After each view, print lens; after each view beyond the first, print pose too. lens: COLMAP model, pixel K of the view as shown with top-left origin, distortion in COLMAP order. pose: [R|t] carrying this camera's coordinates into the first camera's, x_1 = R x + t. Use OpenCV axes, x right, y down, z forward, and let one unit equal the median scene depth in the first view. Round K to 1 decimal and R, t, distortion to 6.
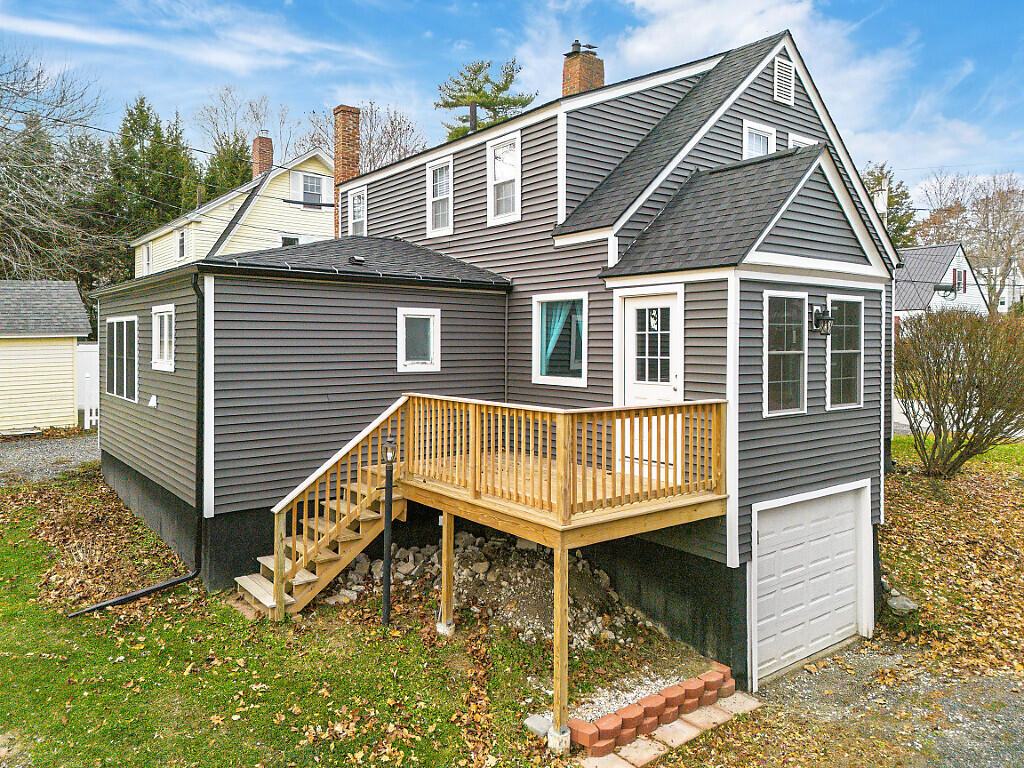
lens RADIAL K [[730.2, 0, 514.9], [0, 730.2, 347.9], [0, 0, 1]] dist [0.087603, -0.088104]
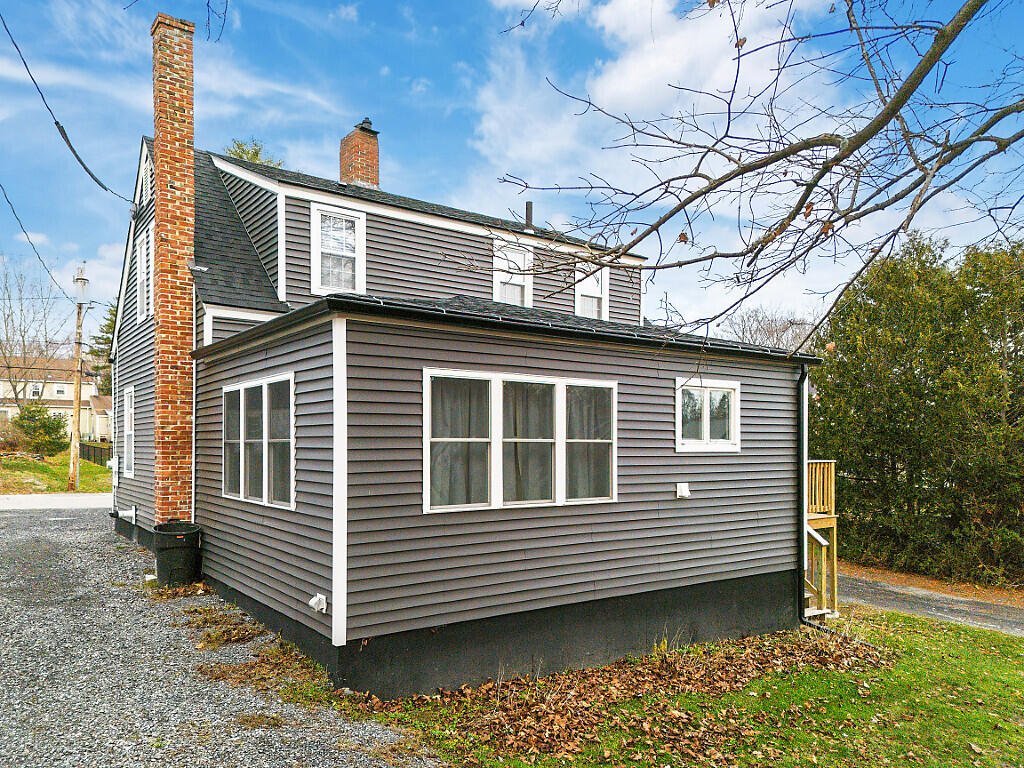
lens RADIAL K [[745.8, 0, 513.6], [0, 745.8, 441.7], [0, 0, 1]] dist [0.070099, -0.066617]
pose [[0.035038, 0.000849, 0.999386, -1.560483], [0.008802, 0.999961, -0.001158, 0.019581], [-0.999347, 0.008837, 0.035029, 1.349763]]
